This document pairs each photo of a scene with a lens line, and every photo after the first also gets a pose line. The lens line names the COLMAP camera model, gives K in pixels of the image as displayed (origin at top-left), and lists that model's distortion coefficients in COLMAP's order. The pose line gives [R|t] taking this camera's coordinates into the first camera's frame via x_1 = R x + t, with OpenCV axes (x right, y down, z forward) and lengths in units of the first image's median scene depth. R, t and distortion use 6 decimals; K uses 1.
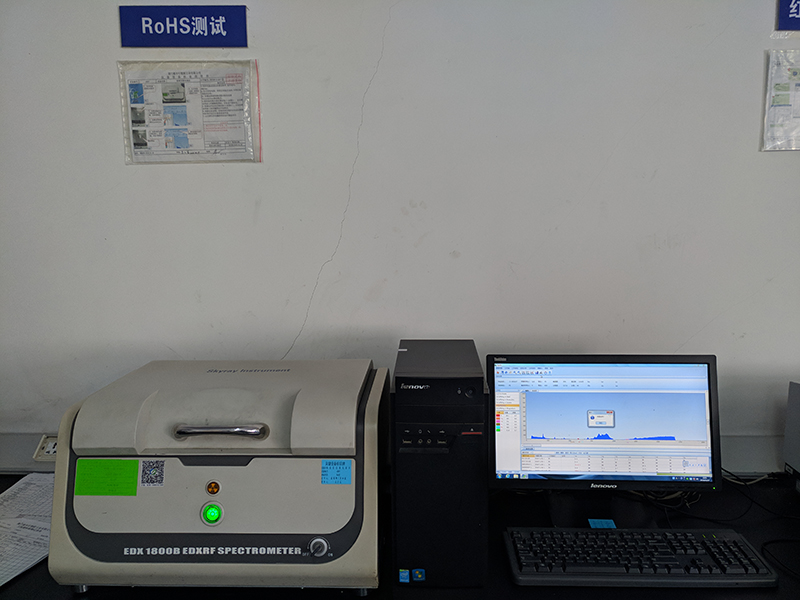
lens RADIAL K [[622.8, 0, 400.0], [0, 622.8, 300.0], [0, 0, 1]] dist [0.007870, 0.007370]
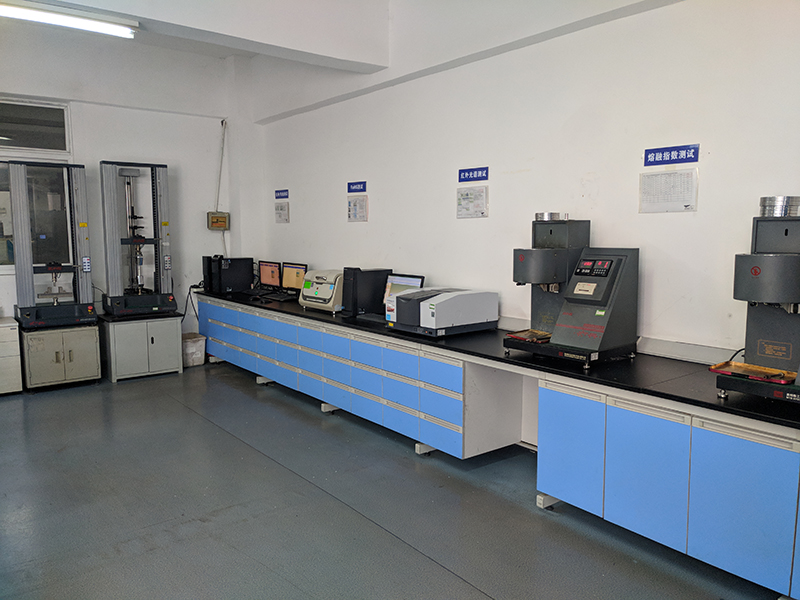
lens RADIAL K [[622.8, 0, 400.0], [0, 622.8, 300.0], [0, 0, 1]] dist [0.007870, 0.007370]
pose [[0.648347, 0.094579, -0.755448, 2.942191], [-0.124191, 0.992102, 0.017622, 0.166212], [0.751148, 0.082395, 0.654972, -1.337192]]
